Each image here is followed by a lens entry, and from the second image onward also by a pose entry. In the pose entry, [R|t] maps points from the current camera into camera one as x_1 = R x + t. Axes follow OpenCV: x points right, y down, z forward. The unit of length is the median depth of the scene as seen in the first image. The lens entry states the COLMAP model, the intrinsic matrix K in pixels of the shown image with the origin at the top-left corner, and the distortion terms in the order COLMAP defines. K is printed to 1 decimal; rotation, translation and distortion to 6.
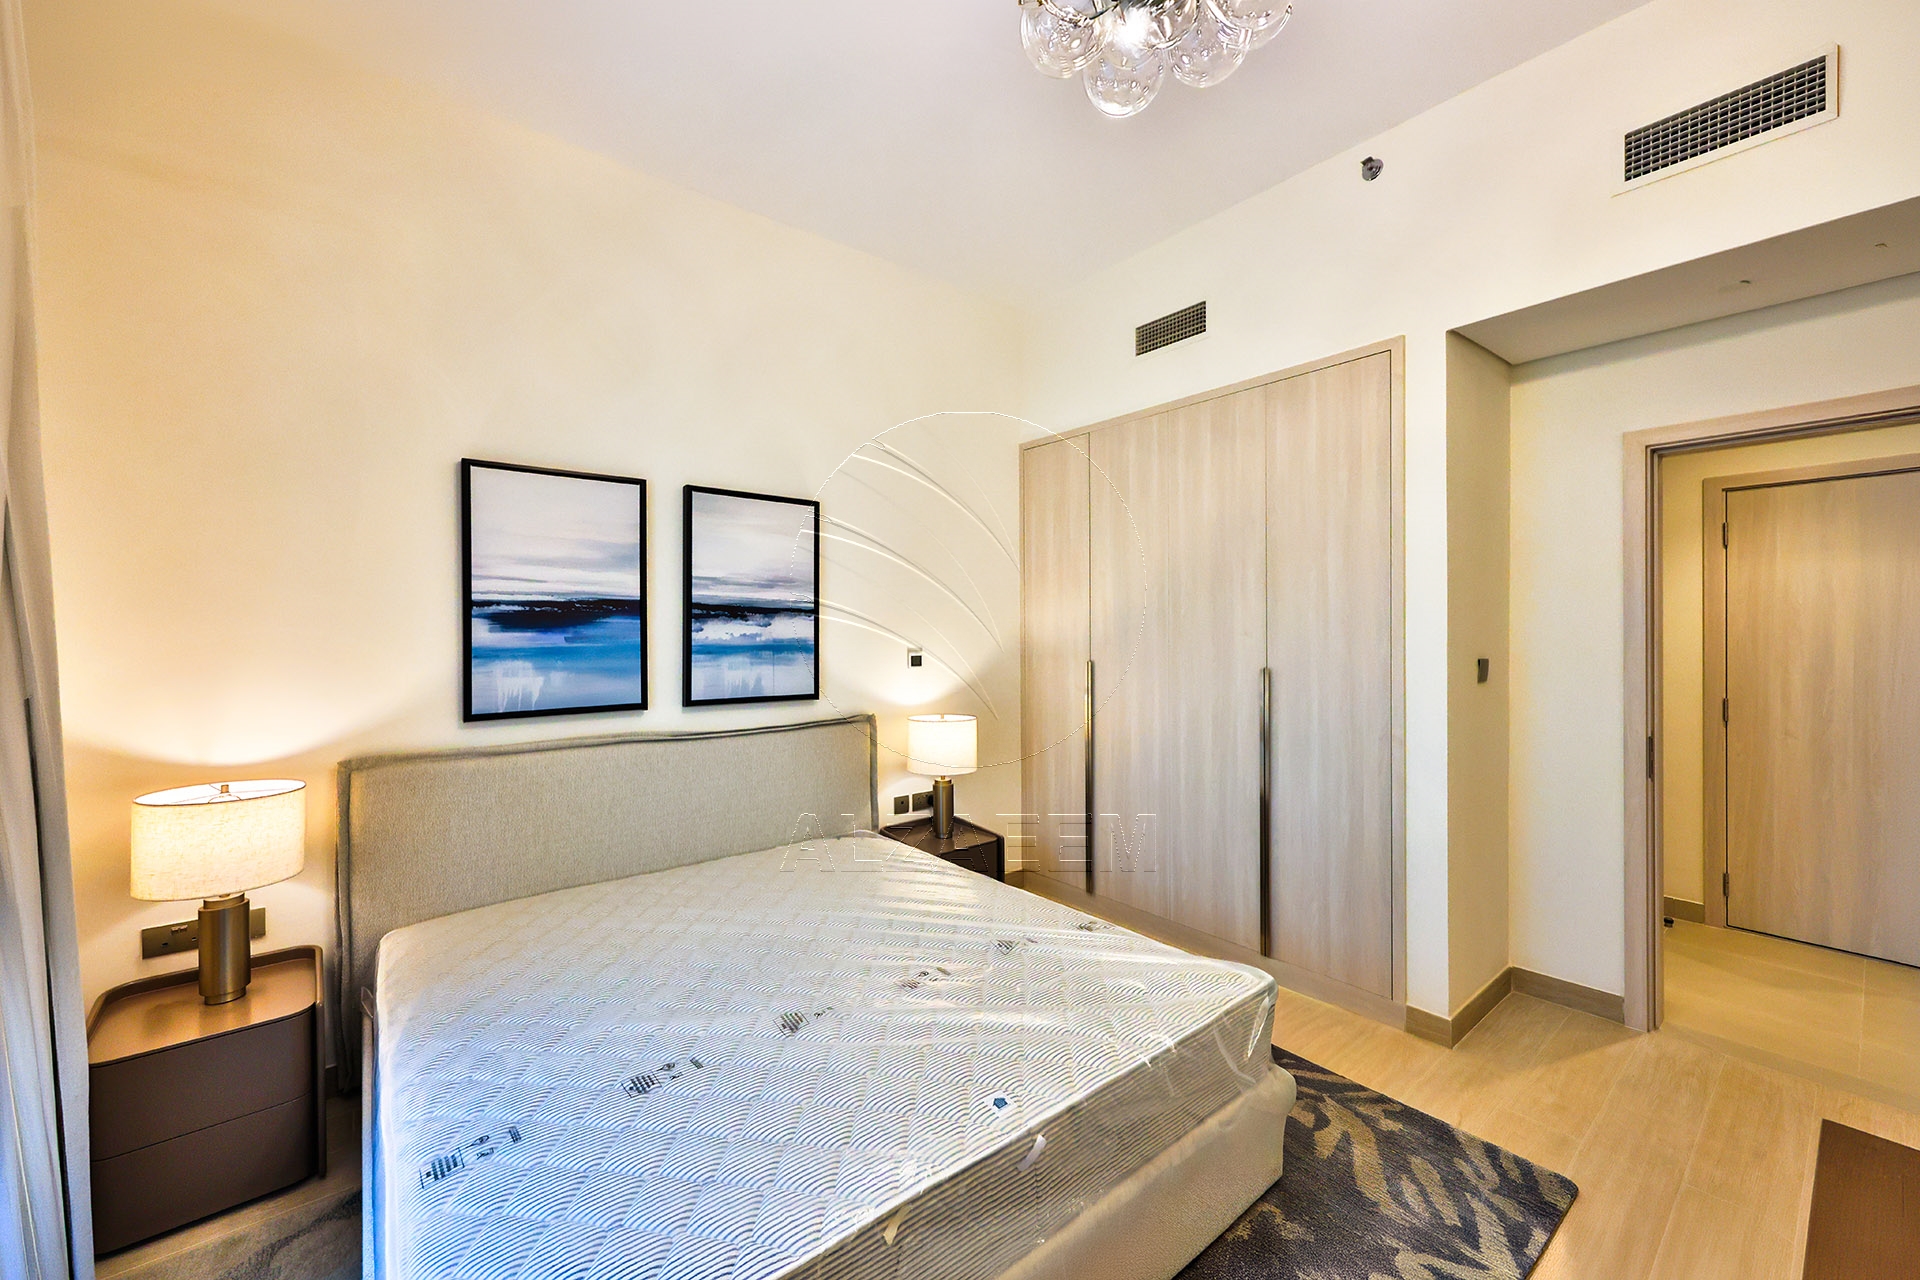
lens RADIAL K [[747.9, 0, 967.9], [0, 747.9, 636.4], [0, 0, 1]] dist [0.001184, -0.000072]
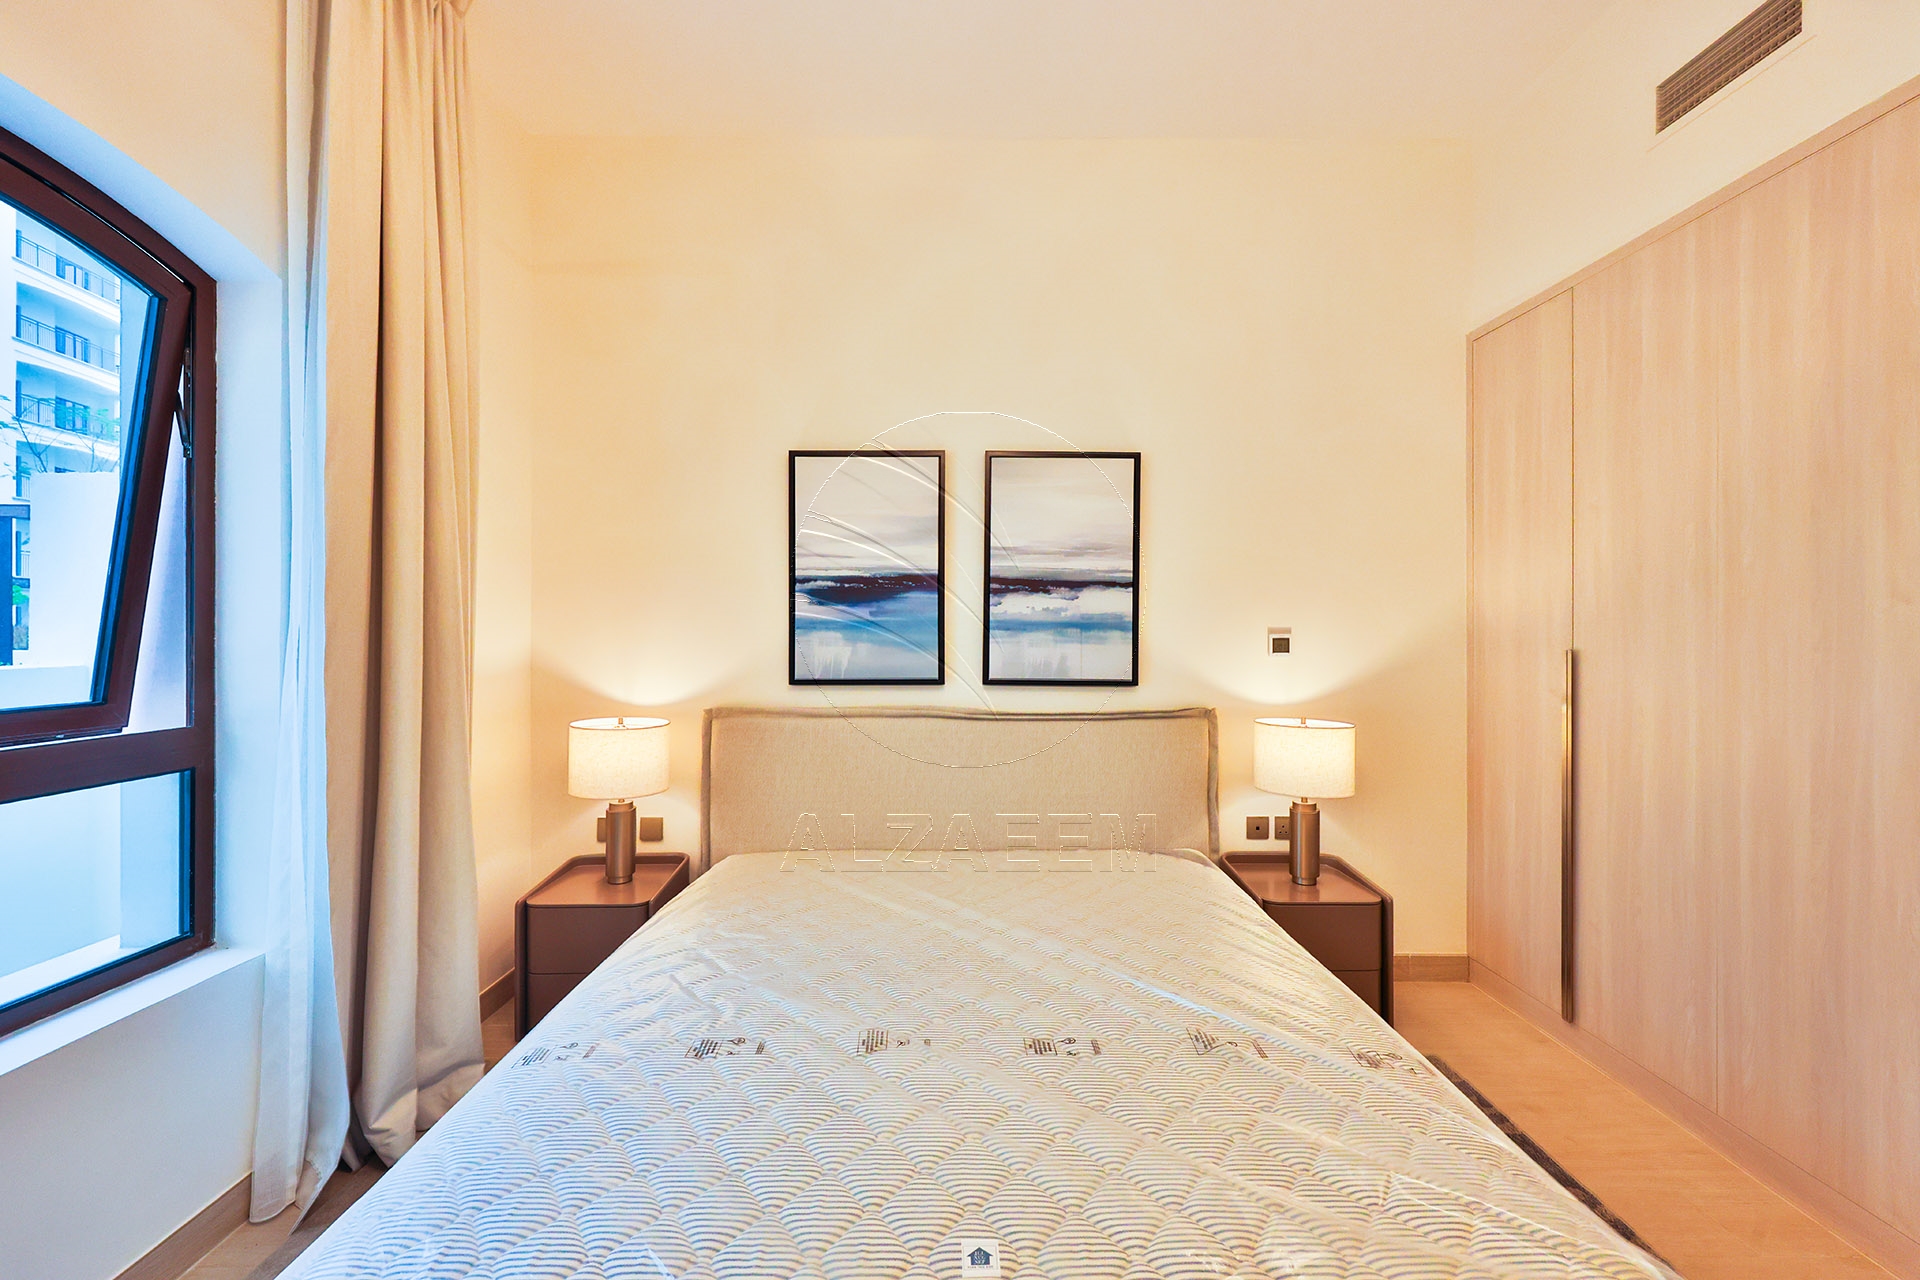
lens RADIAL K [[780.7, 0, 959.4], [0, 780.7, 630.6], [0, 0, 1]] dist [0.000393, -0.000333]
pose [[0.772342, 0.006172, -0.635178, 0.224108], [-0.008521, 0.999963, -0.000646, 0.025500], [0.635150, 0.005911, 0.772366, 0.205055]]
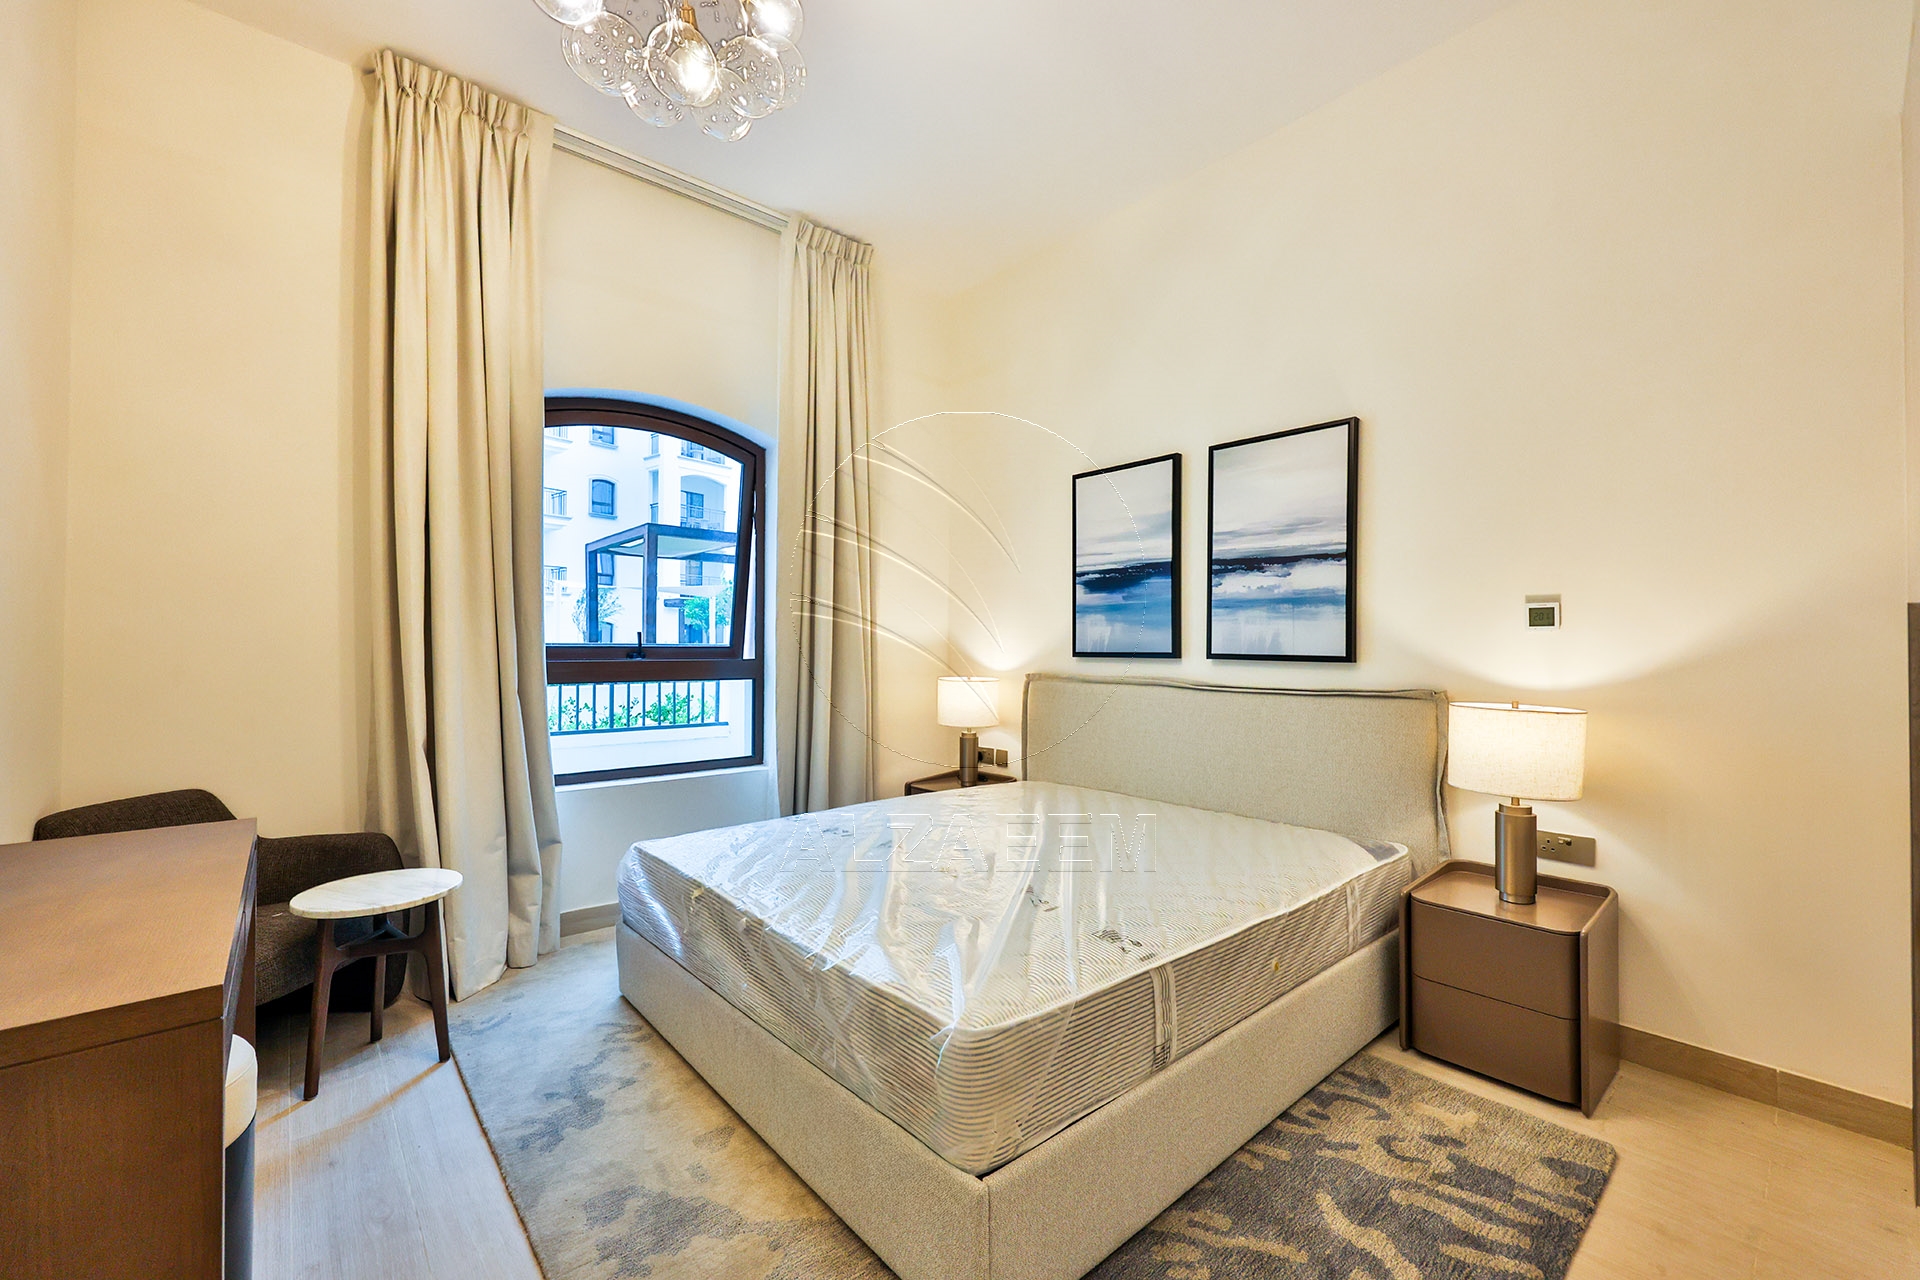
lens RADIAL K [[780.7, 0, 960.0], [0, 780.7, 636.4], [0, 0, 1]] dist [0.000393, -0.000333]
pose [[0.017221, -0.004077, -0.999843, 0.686862], [-0.010094, 0.999940, -0.004251, 0.068723], [0.999801, 0.010166, 0.017179, 0.616049]]
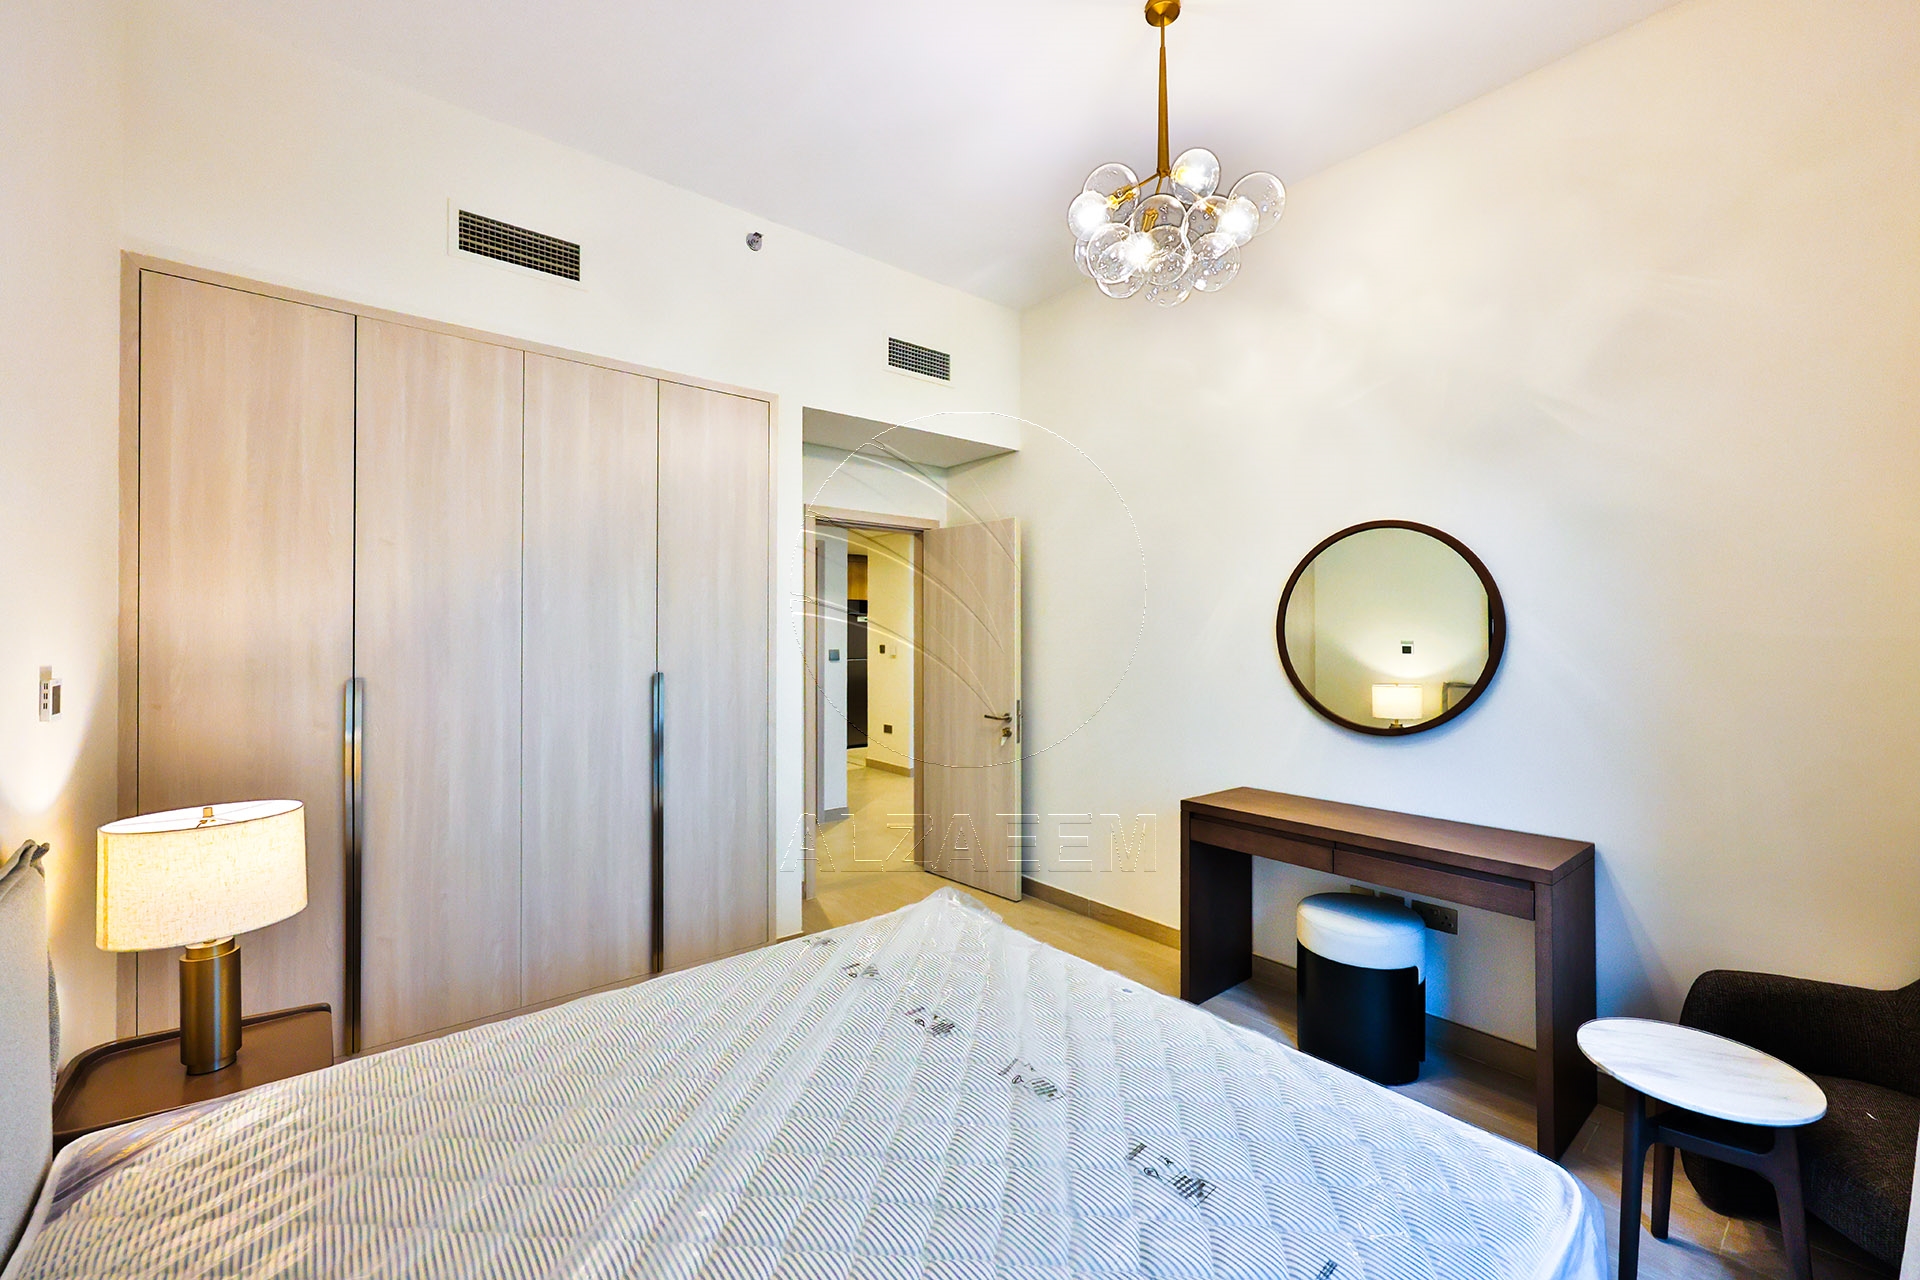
lens RADIAL K [[782.1, 0, 1002.6], [0, 782.1, 623.6], [0, 0, 1]] dist [0.001642, 0.000133]
pose [[-0.044385, 0.015990, 0.998887, -0.626666], [0.007495, 0.999849, -0.015672, -0.000918], [-0.998986, 0.006791, -0.044498, 0.600069]]
